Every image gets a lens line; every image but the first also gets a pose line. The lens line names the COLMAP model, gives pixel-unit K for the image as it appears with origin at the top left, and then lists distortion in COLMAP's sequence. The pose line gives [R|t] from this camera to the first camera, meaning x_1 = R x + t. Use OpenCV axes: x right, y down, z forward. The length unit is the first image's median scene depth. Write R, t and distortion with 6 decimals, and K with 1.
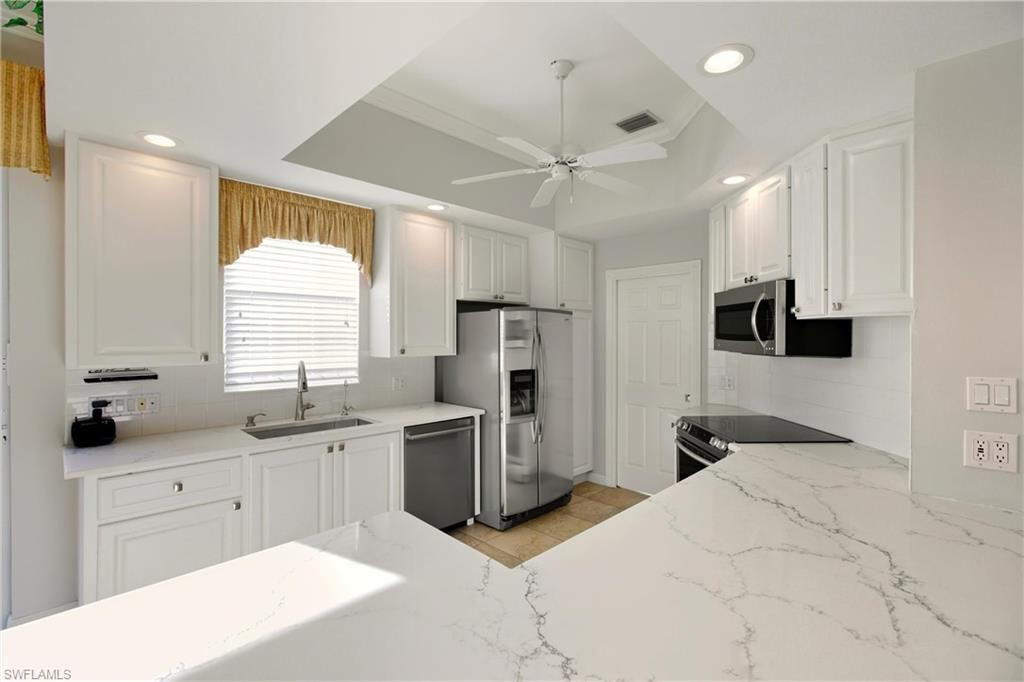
lens RADIAL K [[463.1, 0, 521.0], [0, 463.1, 340.9], [0, 0, 1]] dist [-0.012316, 0.002621]
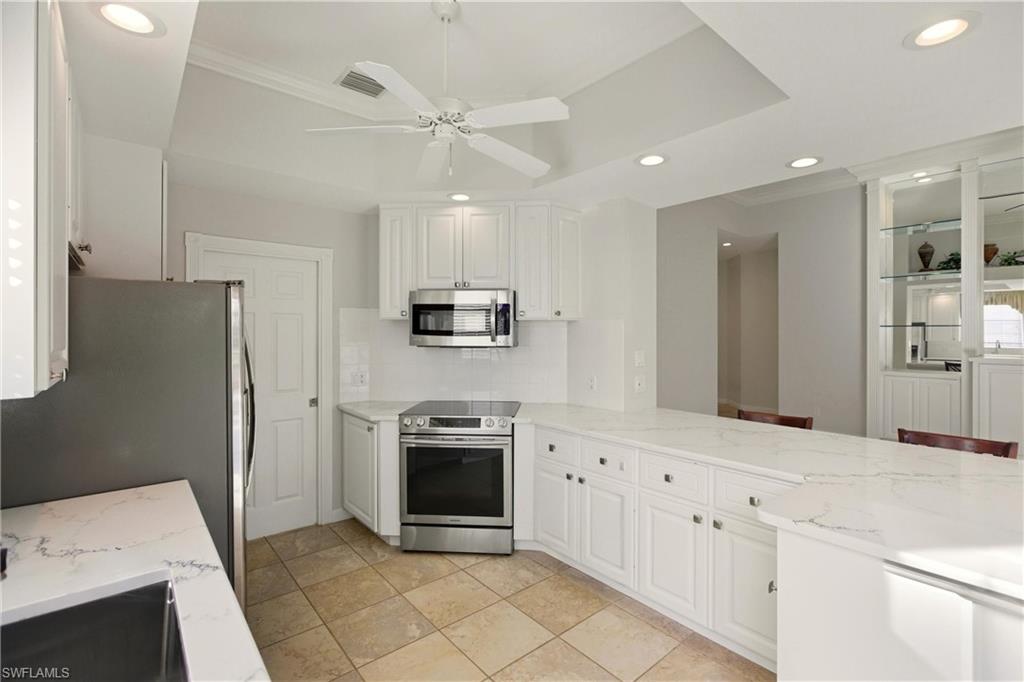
lens RADIAL K [[463.1, 0, 517.2], [0, 463.1, 332.5], [0, 0, 1]] dist [-0.012316, 0.002621]
pose [[0.087118, 0.000248, 0.996198, -0.608736], [0.009062, 0.999958, -0.001042, -0.006123], [-0.996157, 0.009119, 0.087112, 0.677519]]
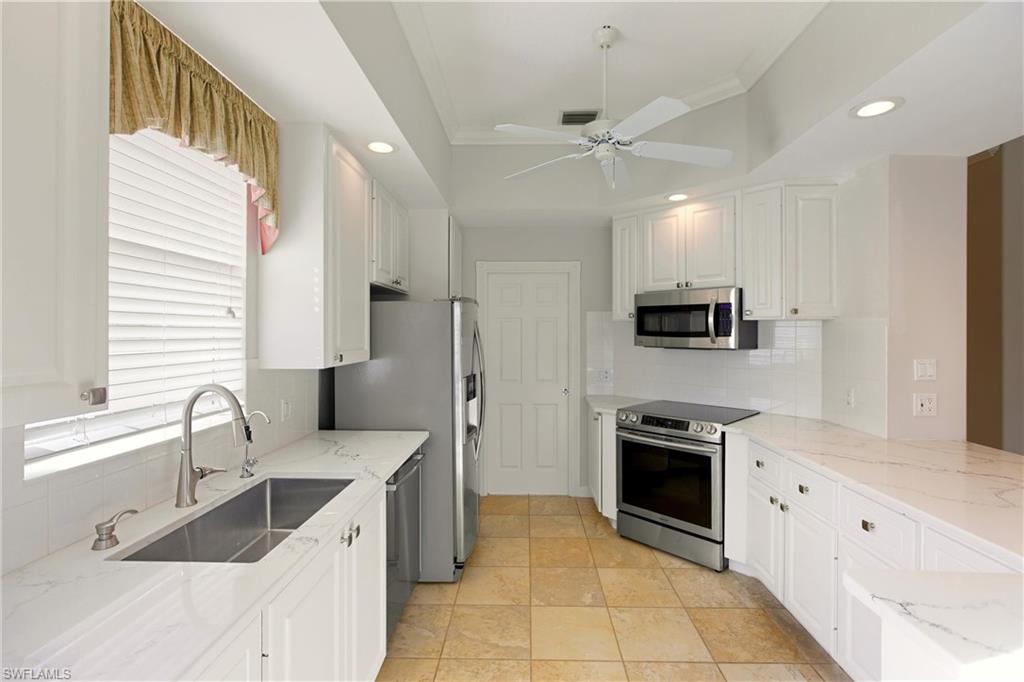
lens RADIAL K [[463.1, 0, 517.4], [0, 463.1, 333.7], [0, 0, 1]] dist [-0.012316, 0.002621]
pose [[0.730658, -0.003714, 0.682734, -0.548403], [0.007406, 0.999969, -0.002486, -0.008161], [-0.682704, 0.006873, 0.730663, 0.389076]]
